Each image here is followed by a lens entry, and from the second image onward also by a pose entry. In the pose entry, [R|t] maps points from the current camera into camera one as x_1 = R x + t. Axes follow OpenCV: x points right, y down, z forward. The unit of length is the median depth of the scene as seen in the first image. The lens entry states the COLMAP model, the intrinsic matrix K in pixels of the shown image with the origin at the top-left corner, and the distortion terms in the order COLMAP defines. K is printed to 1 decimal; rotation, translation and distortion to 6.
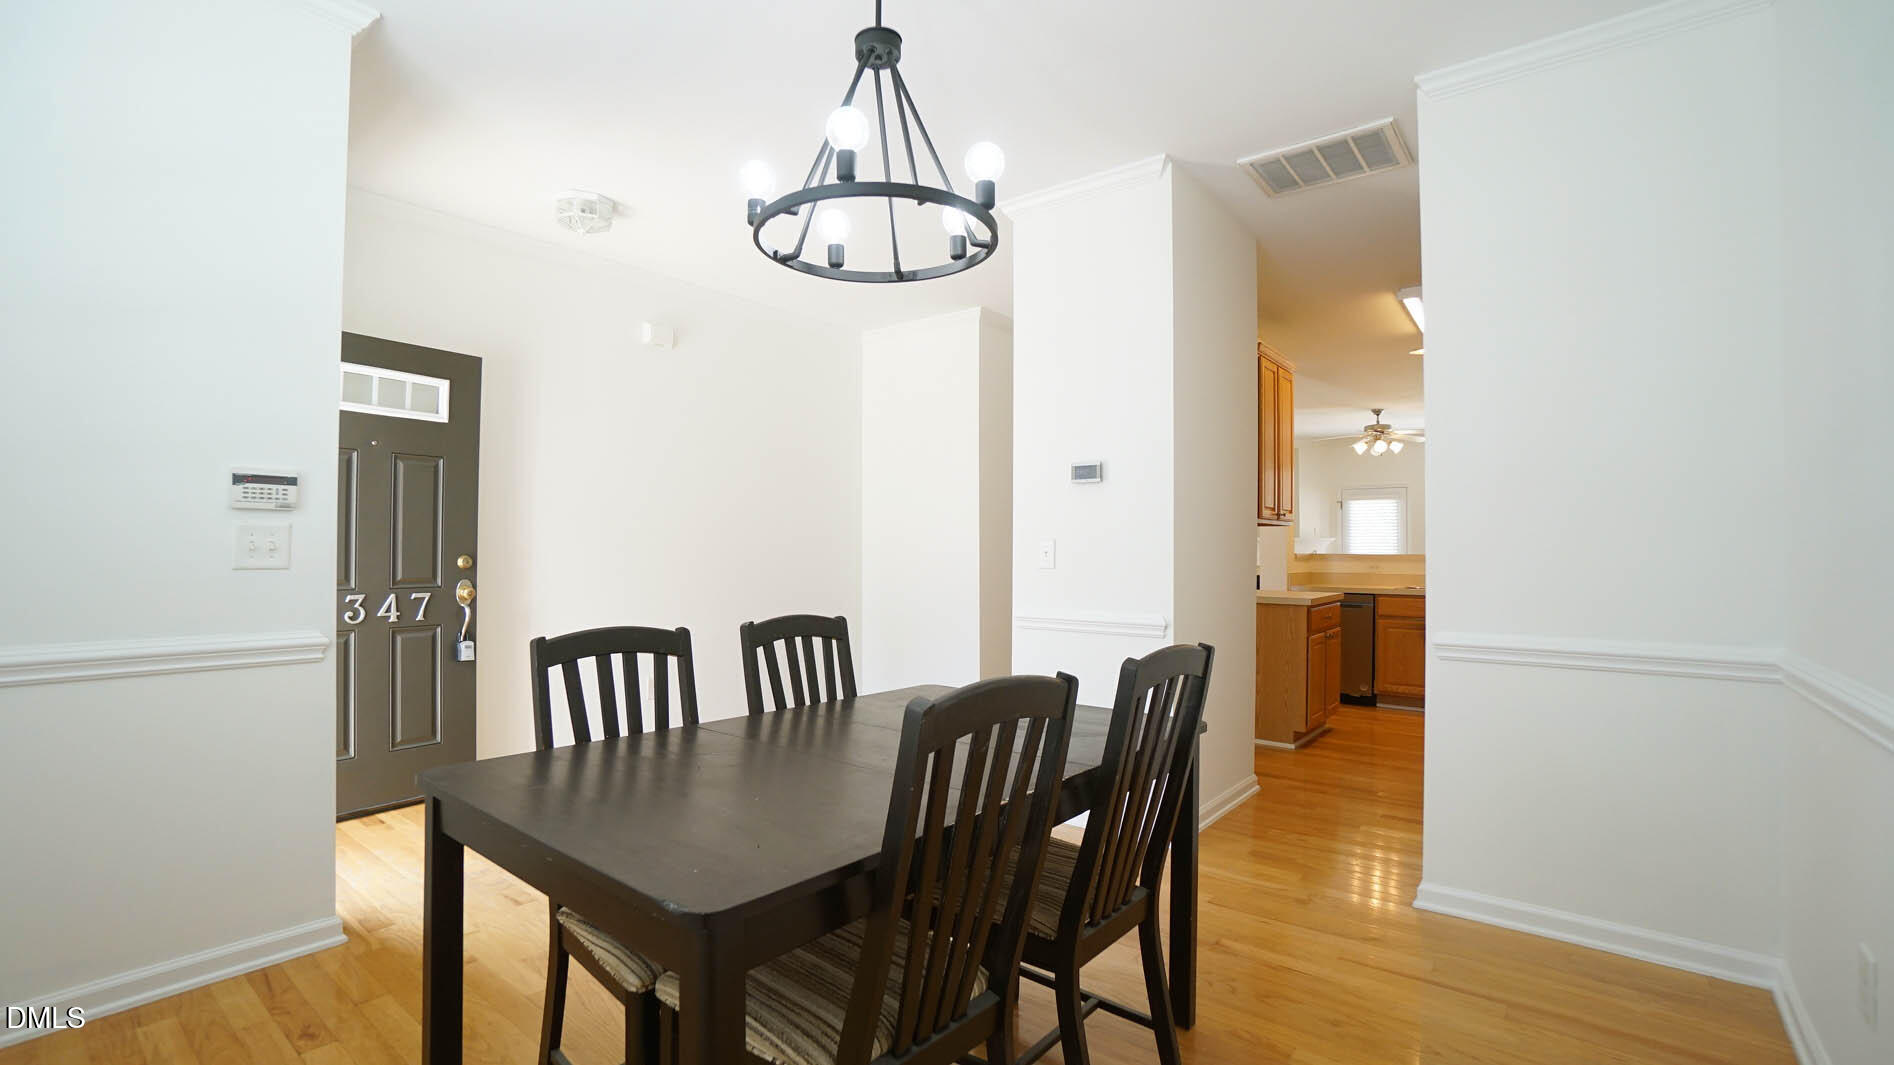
lens RADIAL K [[841.0, 0, 928.5], [0, 841.0, 536.7], [0, 0, 1]] dist [-0.063331, 0.023063]
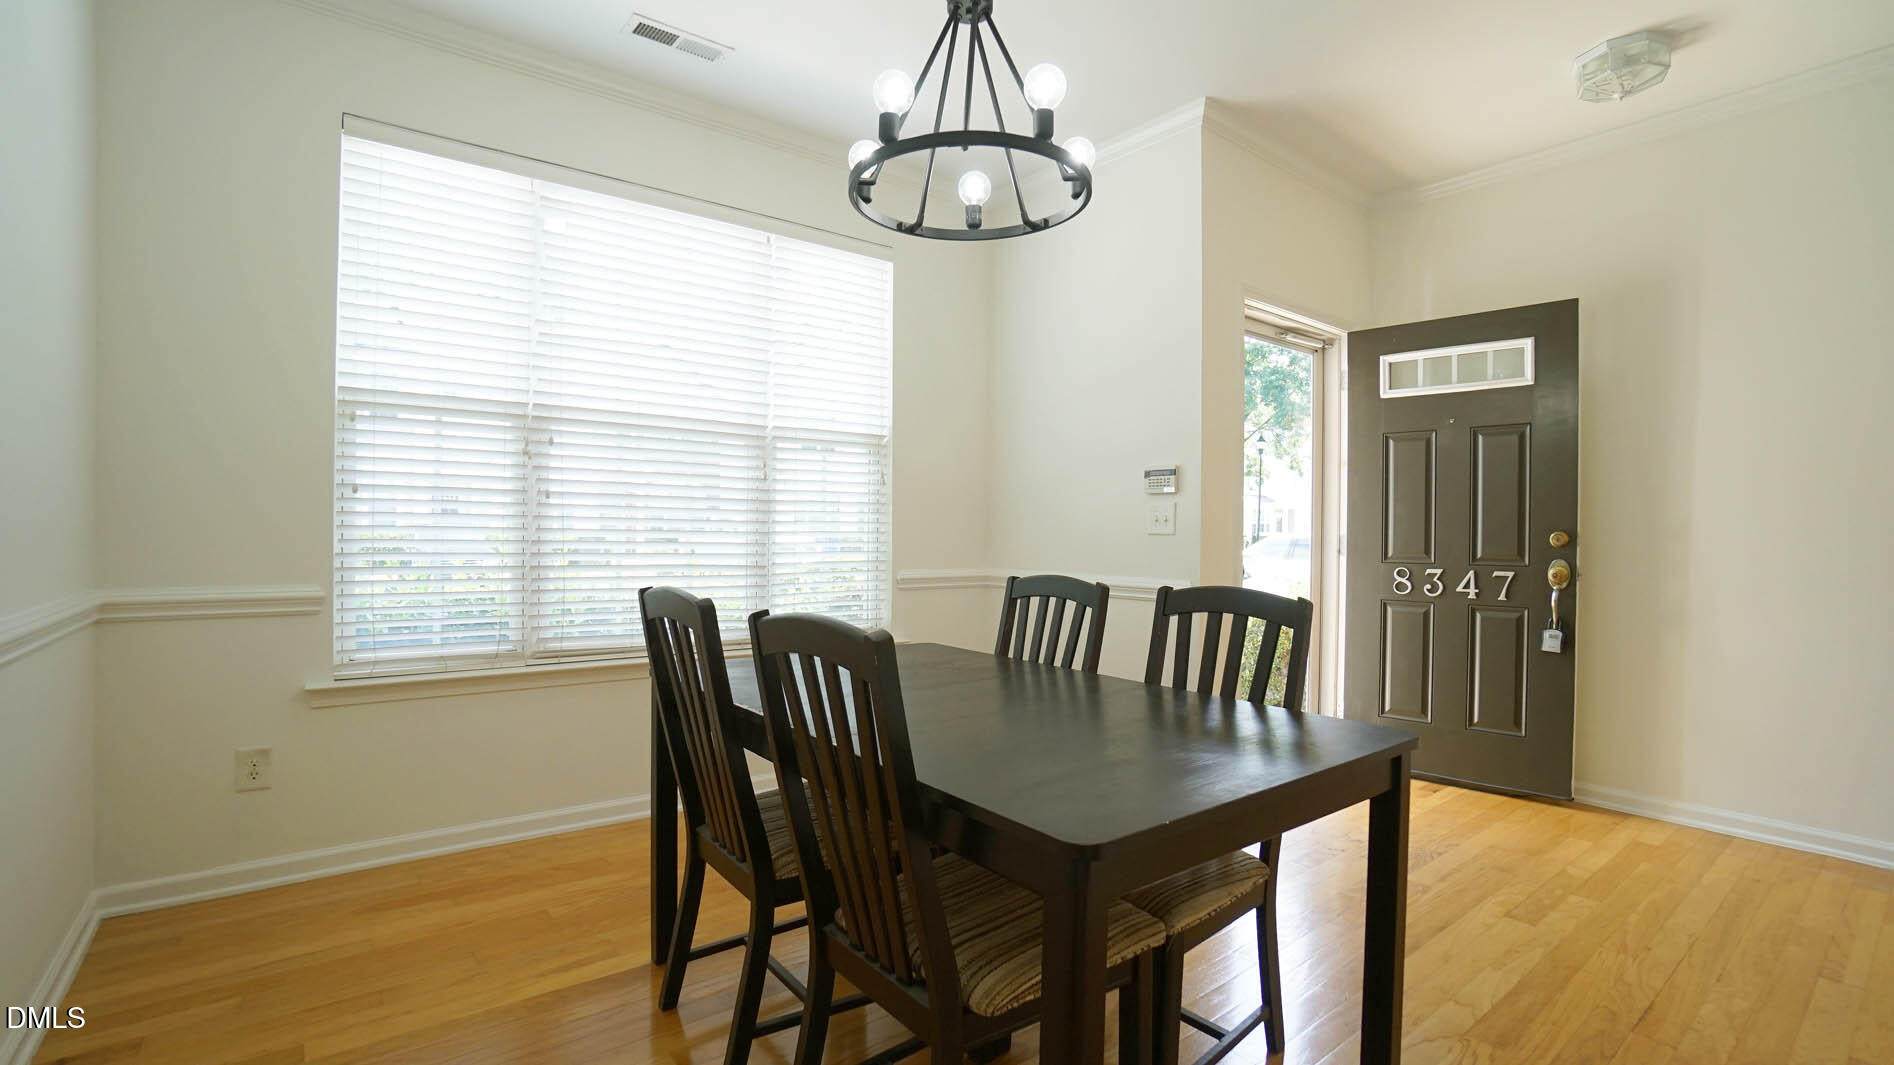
lens RADIAL K [[841.0, 0, 928.5], [0, 841.0, 536.7], [0, 0, 1]] dist [-0.063331, 0.023063]
pose [[-0.232425, -0.003402, -0.972608, 0.472931], [0.005609, 0.999973, -0.004838, 0.031135], [0.972598, -0.006580, -0.232399, 0.611399]]
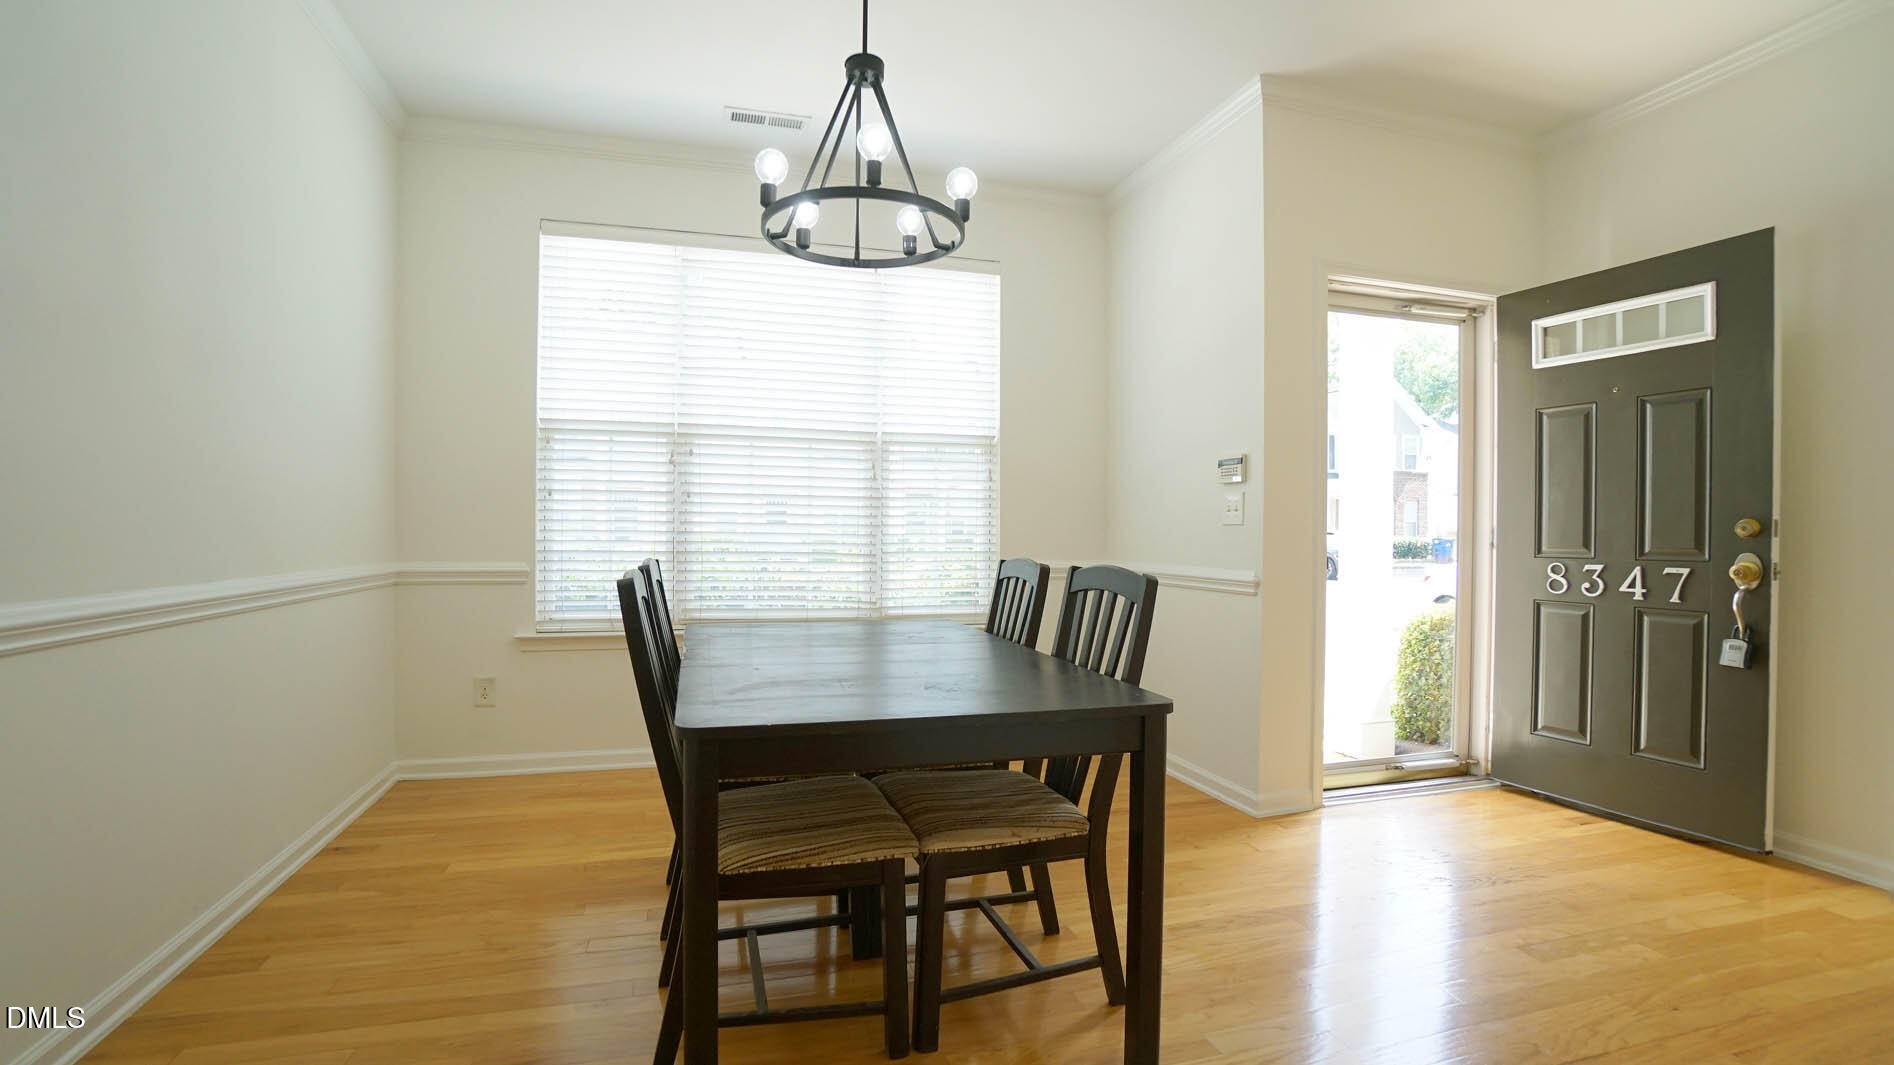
lens RADIAL K [[841.0, 0, 928.5], [0, 841.0, 536.7], [0, 0, 1]] dist [-0.063331, 0.023063]
pose [[-0.574120, -0.007680, -0.818735, 0.442847], [0.002267, 0.999937, -0.010970, 0.048416], [0.818768, -0.008154, -0.574067, 0.908938]]
